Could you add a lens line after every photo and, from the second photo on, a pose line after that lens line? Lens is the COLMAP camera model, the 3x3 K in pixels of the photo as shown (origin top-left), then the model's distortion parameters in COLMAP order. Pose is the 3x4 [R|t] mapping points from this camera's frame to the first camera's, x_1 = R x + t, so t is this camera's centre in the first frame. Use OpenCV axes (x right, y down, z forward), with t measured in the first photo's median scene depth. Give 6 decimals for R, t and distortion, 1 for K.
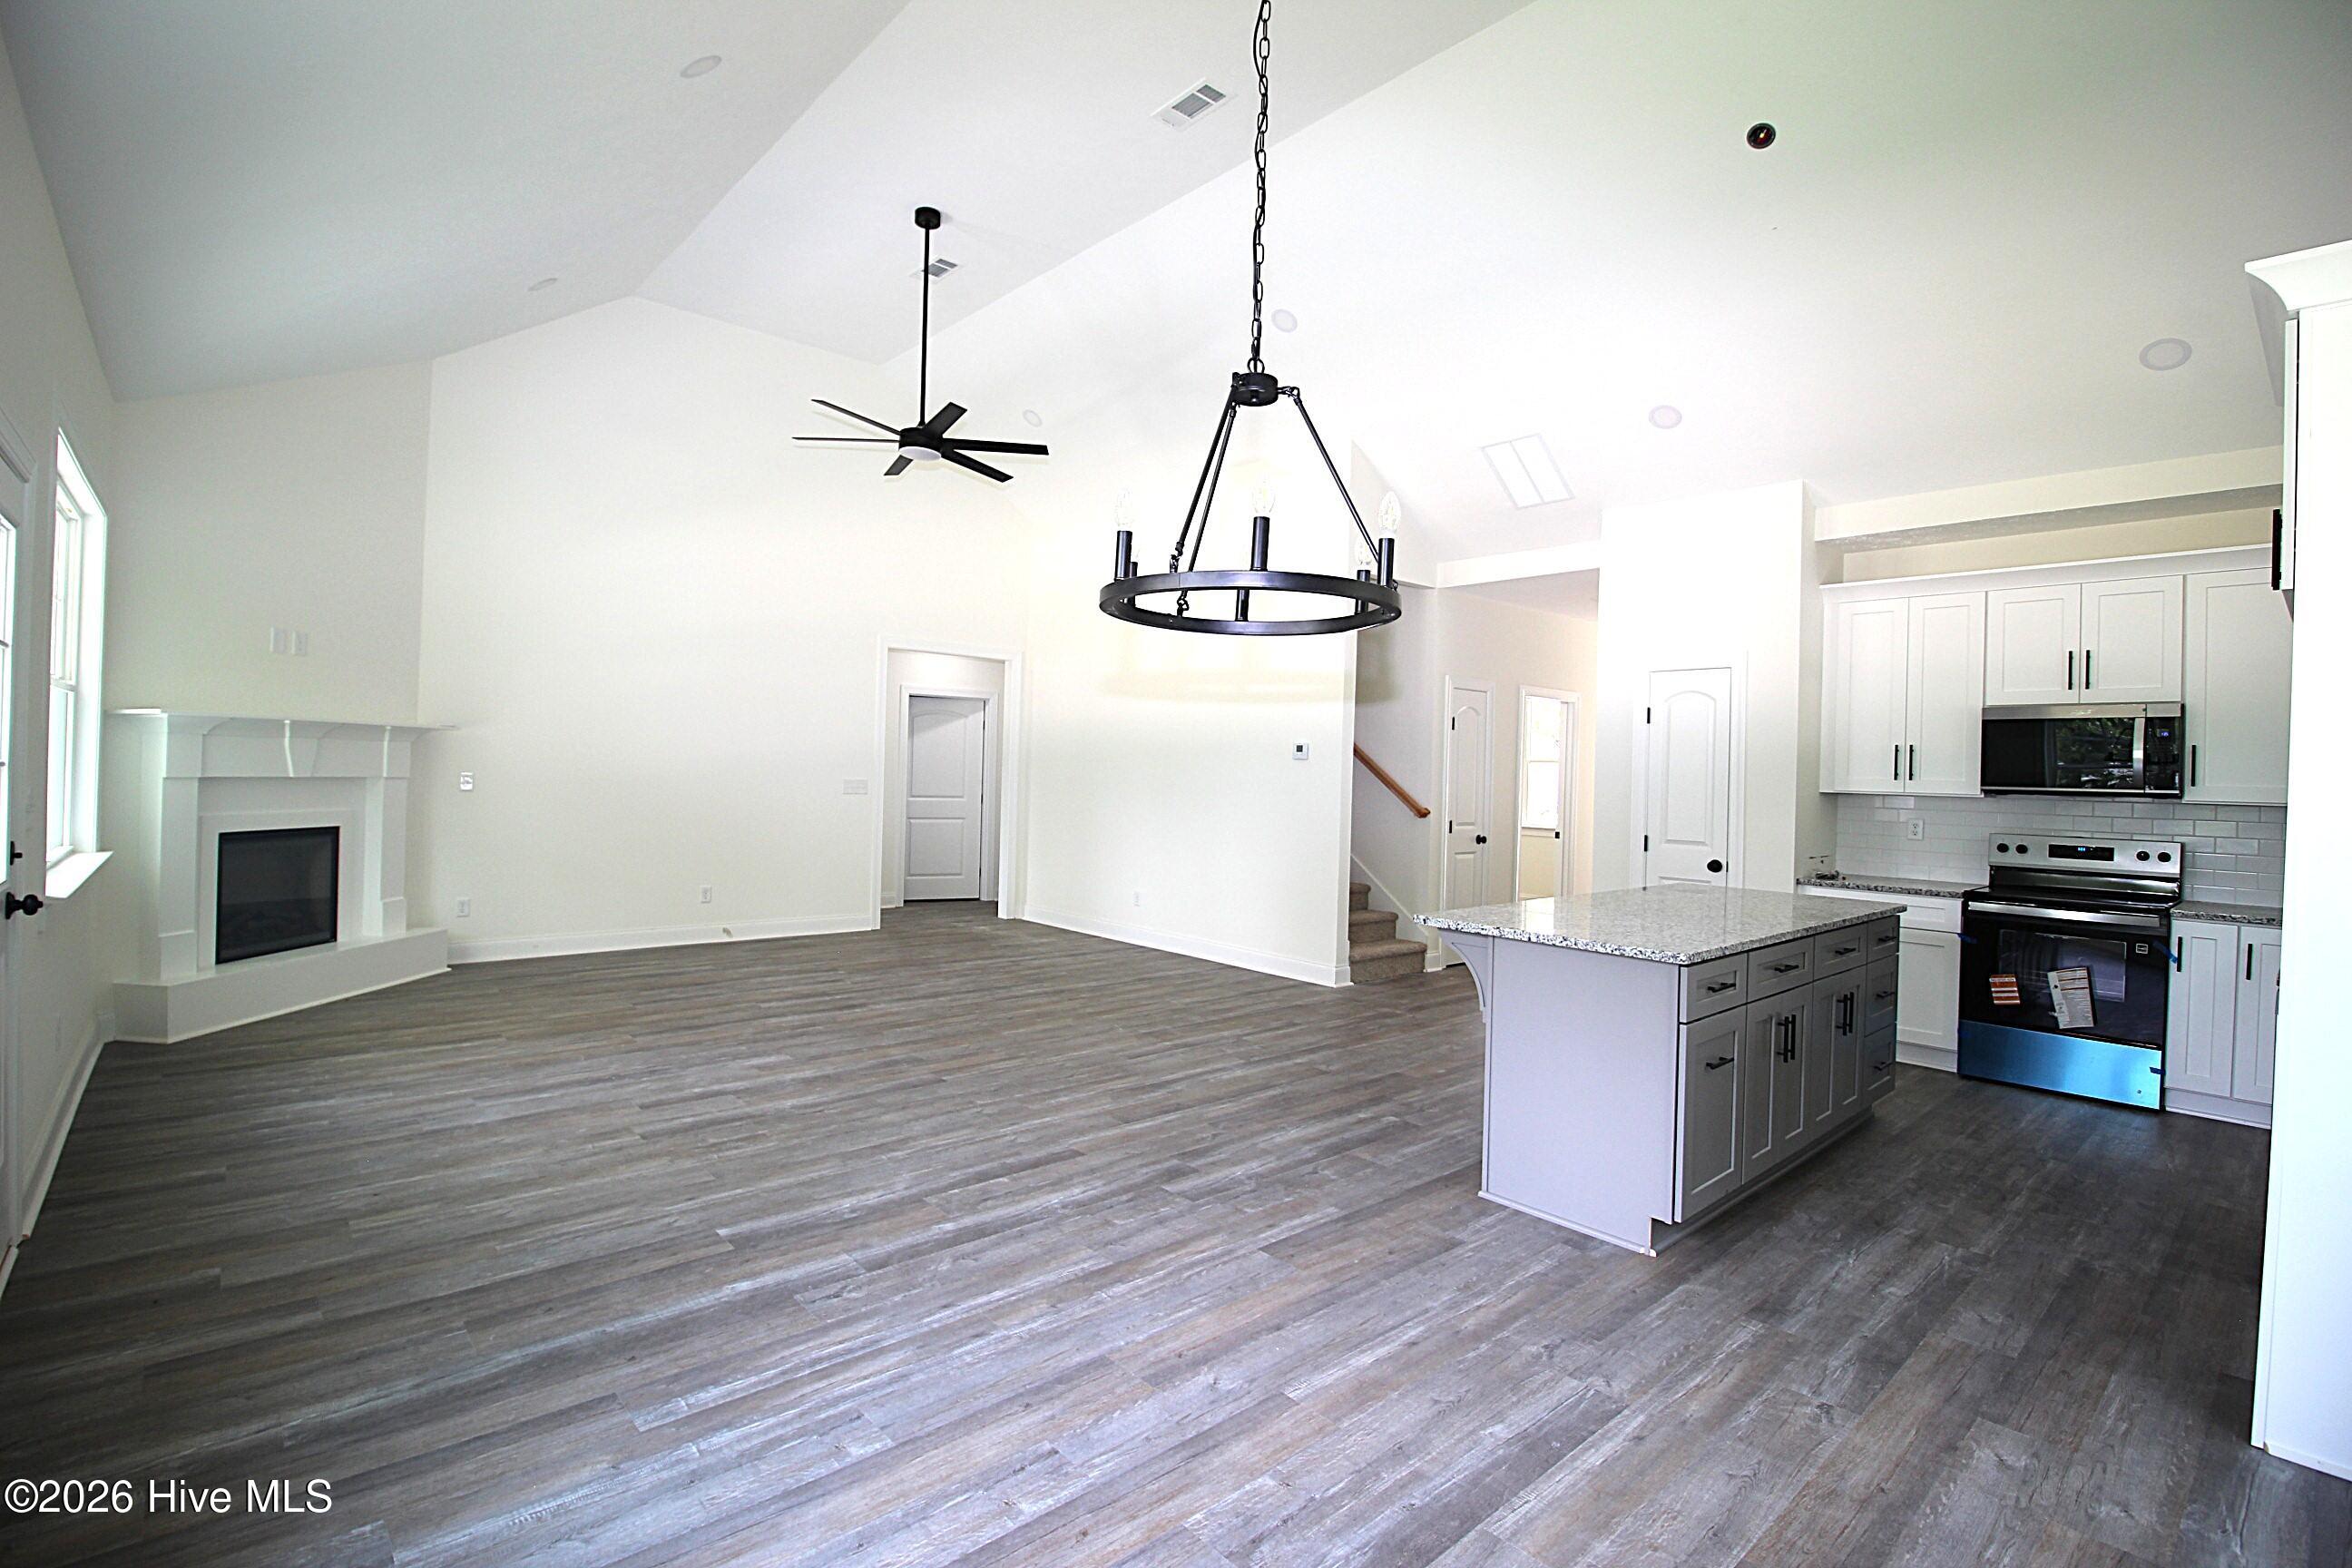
lens RADIAL K [[1084.6, 0, 1171.9], [0, 1084.6, 772.3], [0, 0, 1]] dist [-0.014739, -0.004975]
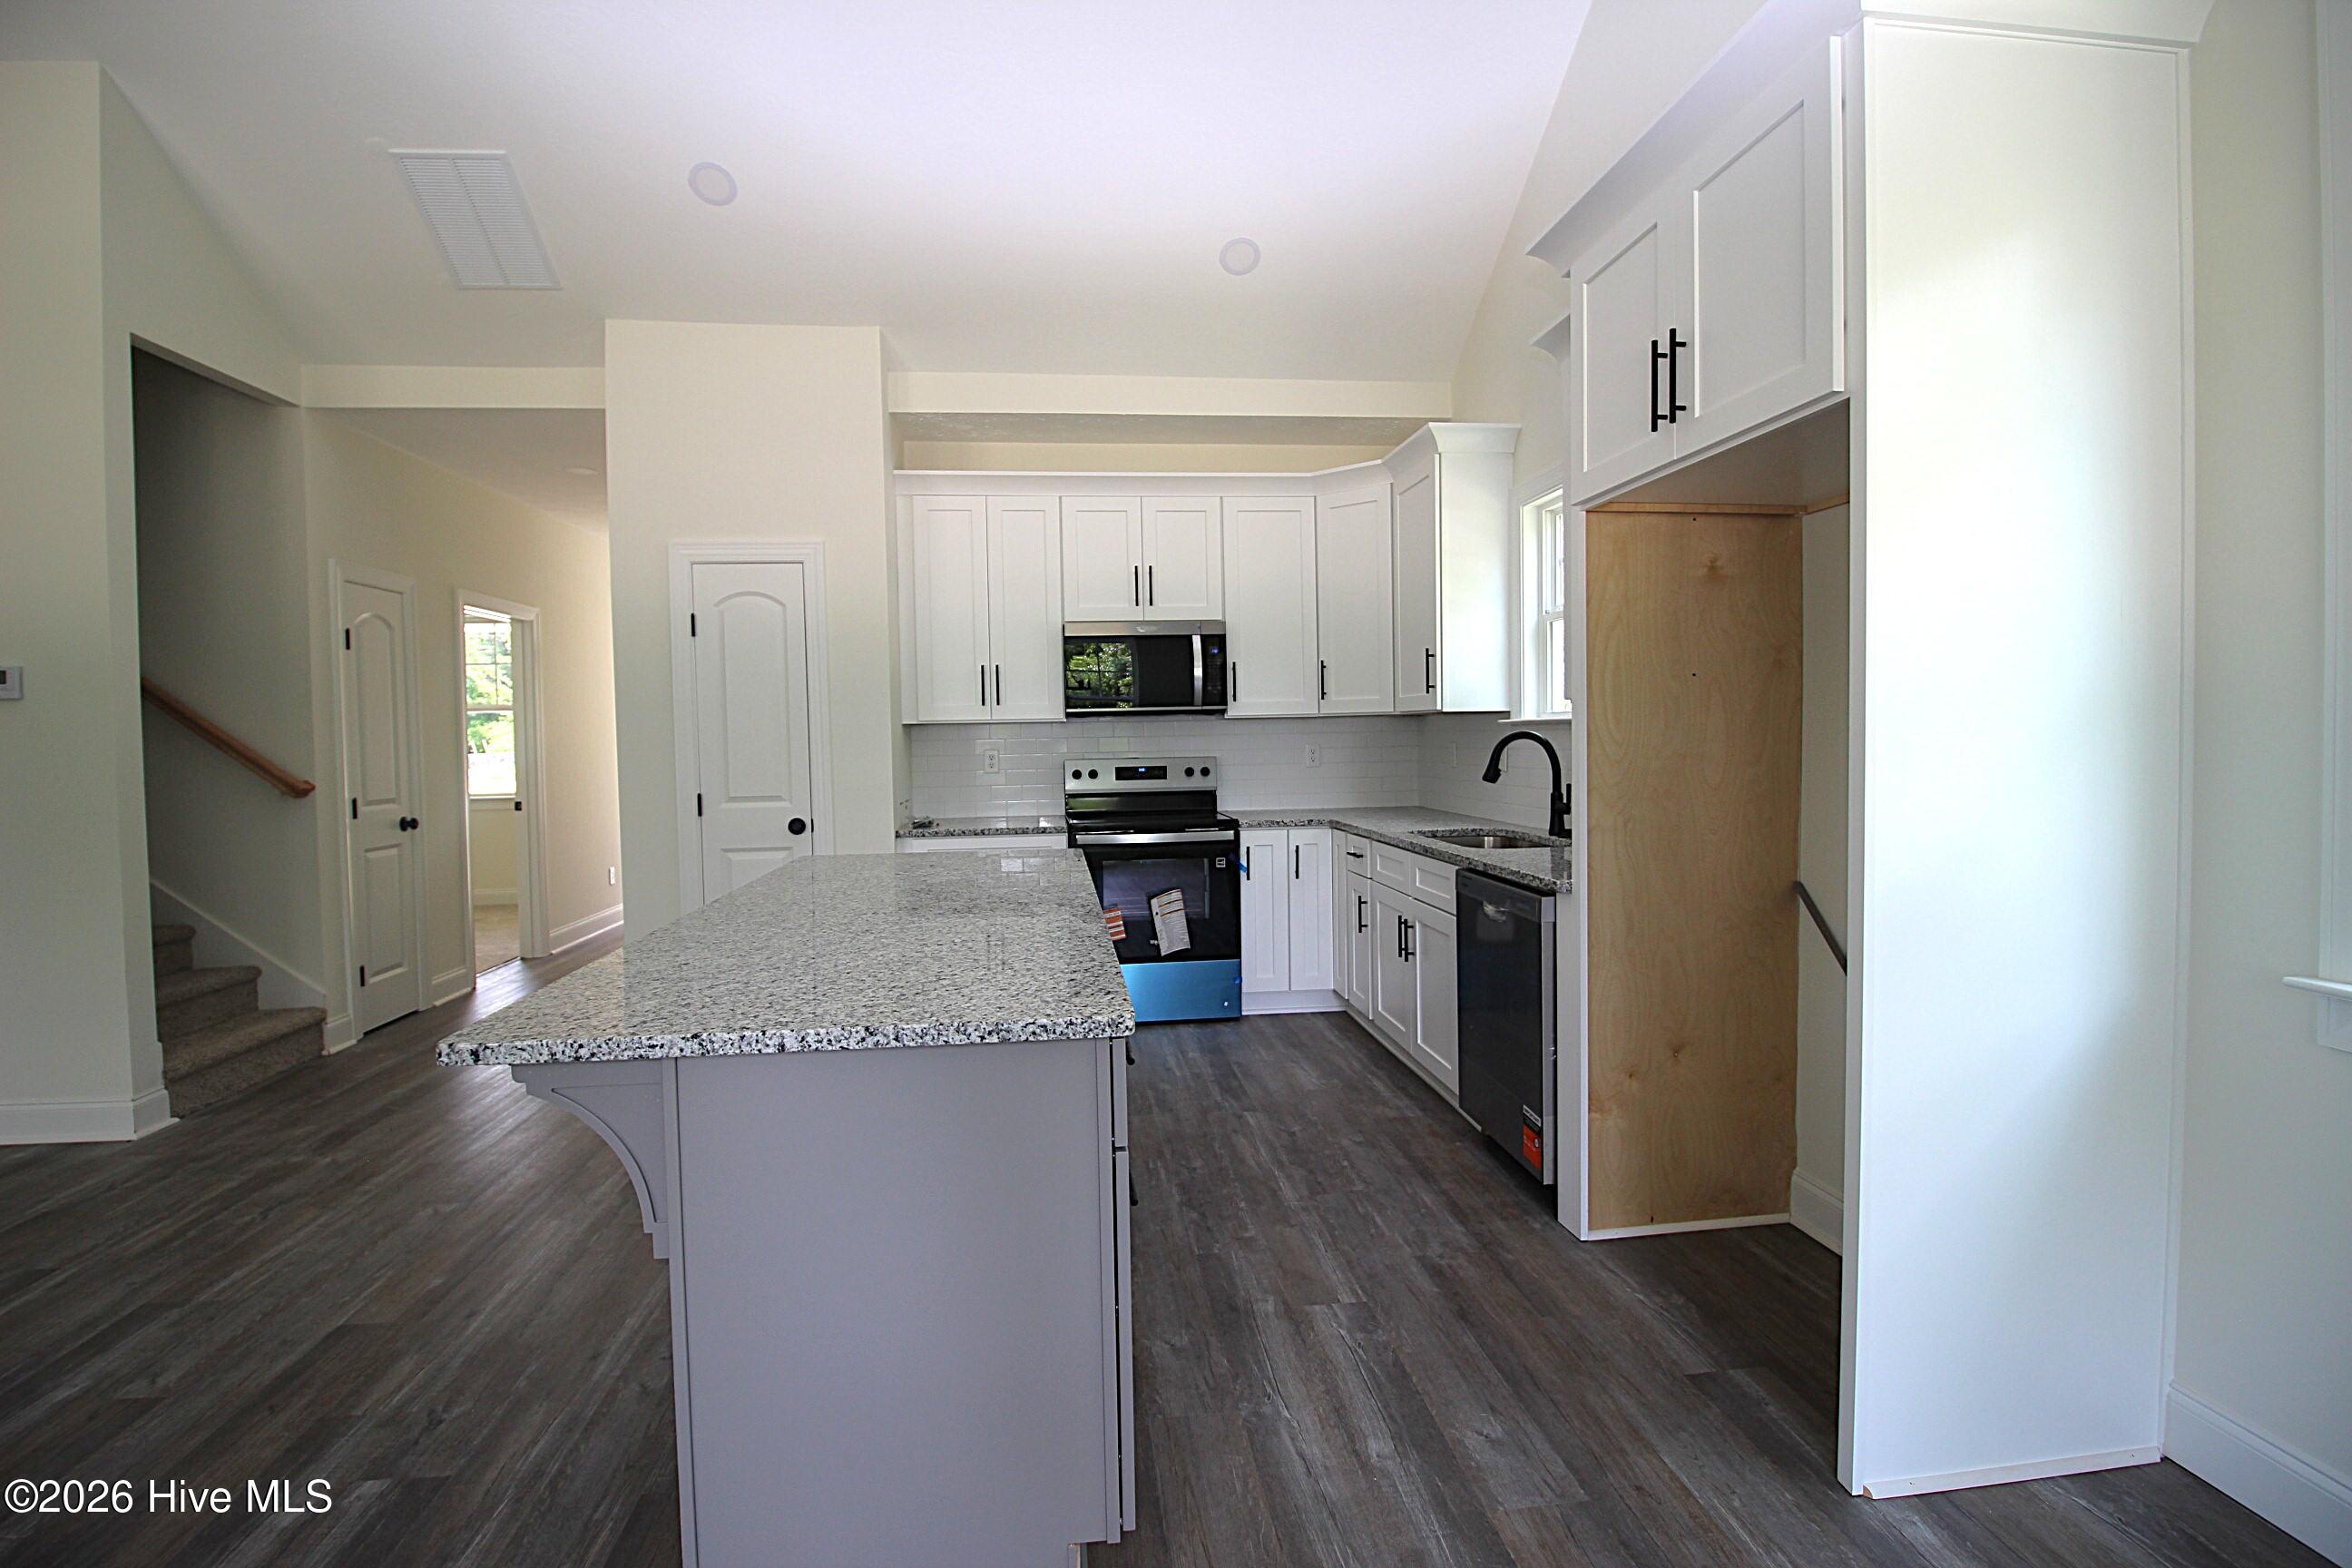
lens RADIAL K [[1084.6, 0, 1164.7], [0, 1084.6, 753.9], [0, 0, 1]] dist [-0.014739, -0.004975]
pose [[0.583162, -0.055809, 0.810437, 0.047281], [0.036964, 0.998427, 0.042157, 0.015138], [-0.811514, 0.005373, 0.584308, 0.385059]]
